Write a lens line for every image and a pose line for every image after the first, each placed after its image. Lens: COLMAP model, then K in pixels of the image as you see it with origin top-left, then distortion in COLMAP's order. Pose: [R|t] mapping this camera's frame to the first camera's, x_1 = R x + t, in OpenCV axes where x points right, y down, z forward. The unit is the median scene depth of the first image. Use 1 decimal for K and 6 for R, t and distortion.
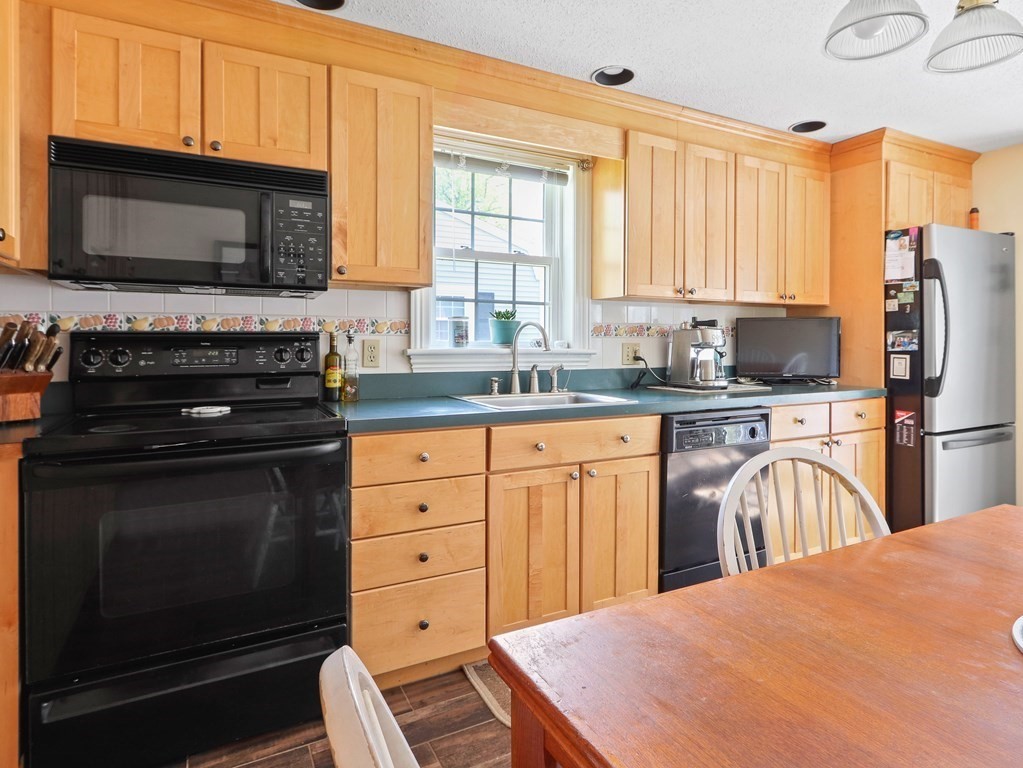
lens RADIAL K [[586.9, 0, 513.0], [0, 586.9, 343.7], [0, 0, 1]] dist [0.001164, -0.000164]
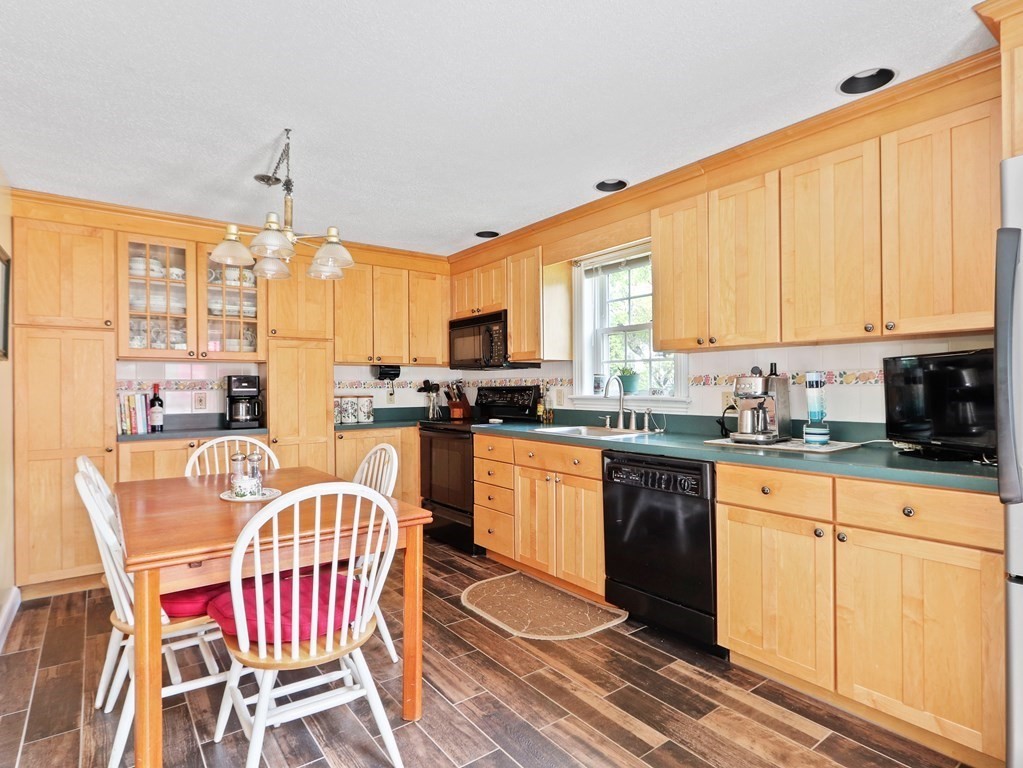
lens RADIAL K [[550.3, 0, 511.3], [0, 550.3, 373.0], [0, 0, 1]] dist [0.000009, -0.000649]
pose [[0.150761, -0.030164, -0.988110, 1.269897], [0.000480, 0.999536, -0.030440, -0.005846], [0.988570, 0.004115, 0.150706, 0.571409]]
